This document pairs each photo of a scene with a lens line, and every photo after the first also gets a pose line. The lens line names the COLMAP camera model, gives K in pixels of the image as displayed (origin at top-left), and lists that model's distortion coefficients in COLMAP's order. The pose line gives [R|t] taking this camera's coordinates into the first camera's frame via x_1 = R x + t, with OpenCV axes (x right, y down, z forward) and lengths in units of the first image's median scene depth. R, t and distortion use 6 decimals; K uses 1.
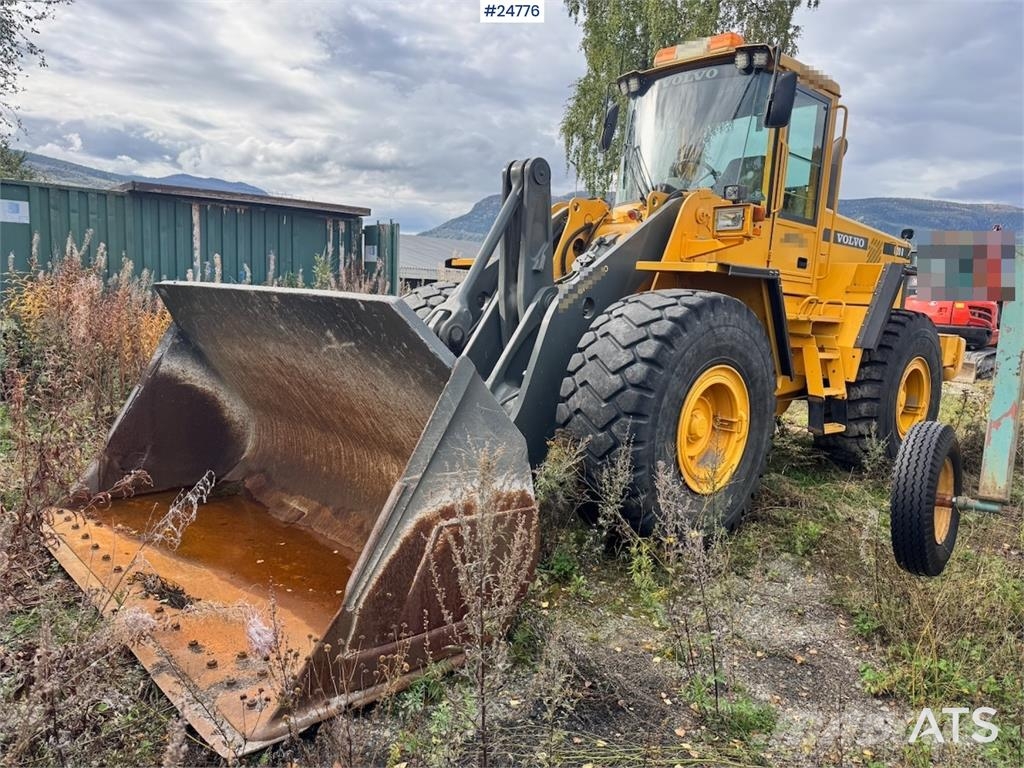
lens RADIAL K [[720.3, 0, 512.7], [0, 720.3, 387.9], [0, 0, 1]] dist [0.102386, -0.165647]
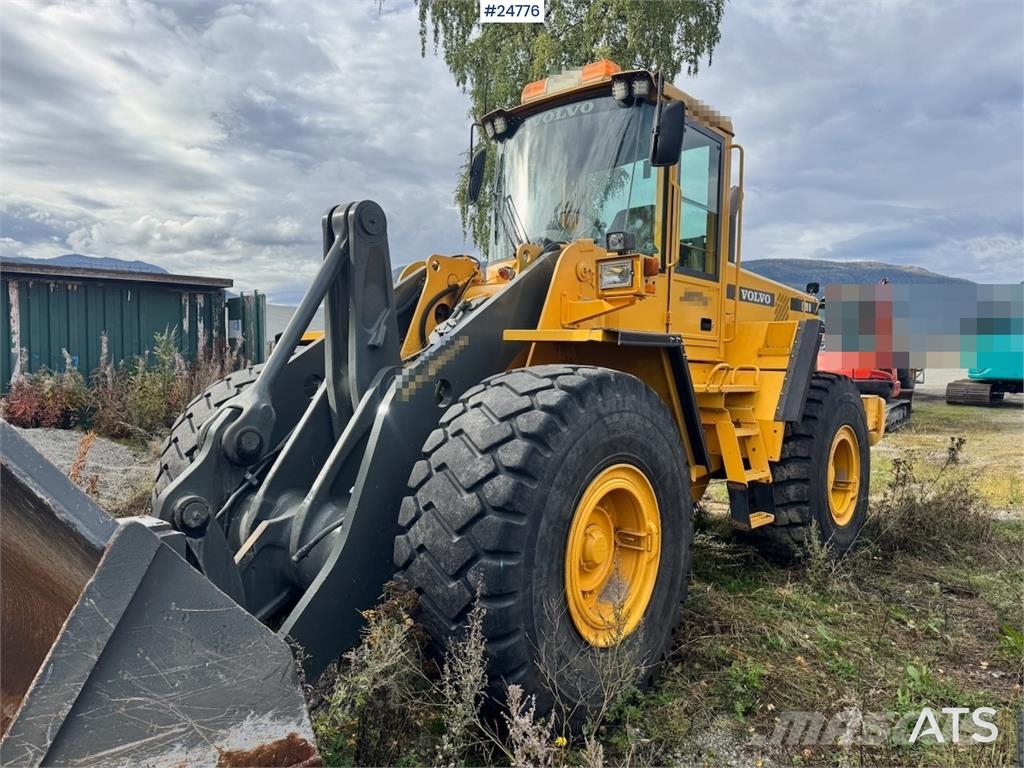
lens RADIAL K [[717.5, 0, 512.8], [0, 717.5, 386.2], [0, 0, 1]] dist [0.072029, -0.085241]
pose [[0.992137, -0.047604, 0.115747, 0.071741], [0.058189, 0.994254, -0.089853, -0.037231], [-0.110805, 0.095882, 0.989206, 0.202525]]
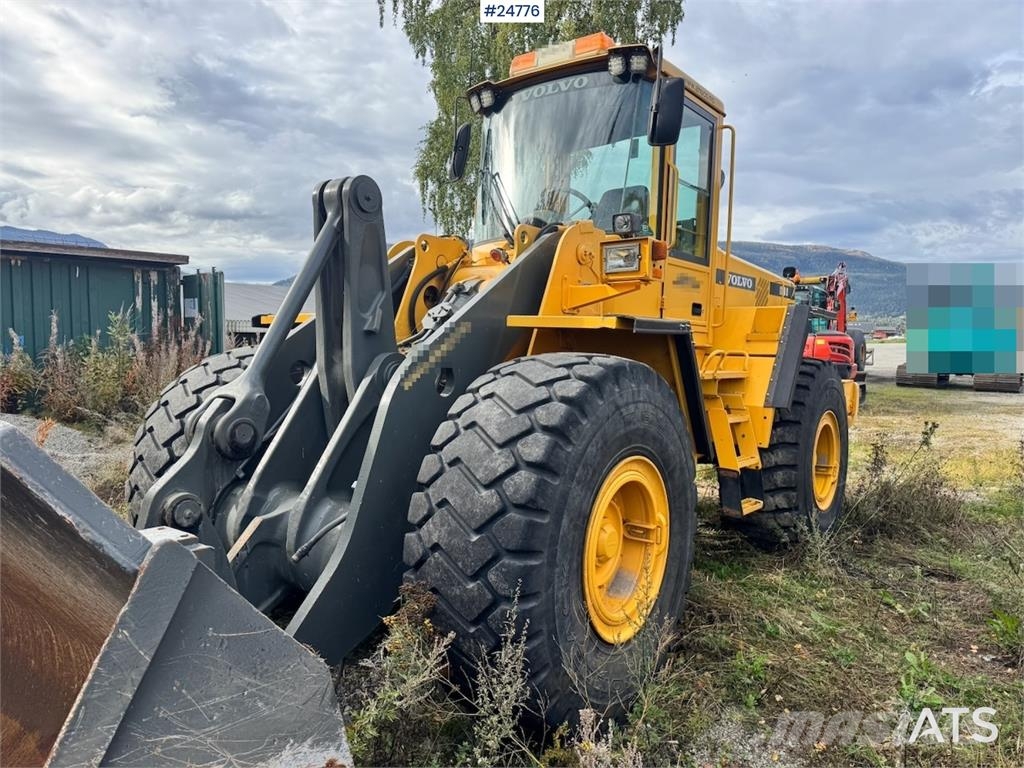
lens RADIAL K [[716.7, 0, 511.1], [0, 716.7, 389.5], [0, 0, 1]] dist [0.078174, -0.092836]
pose [[0.982983, -0.050622, 0.176584, 0.034109], [0.060867, 0.996733, -0.053089, -0.048710], [-0.173319, 0.062934, 0.982853, 0.231473]]
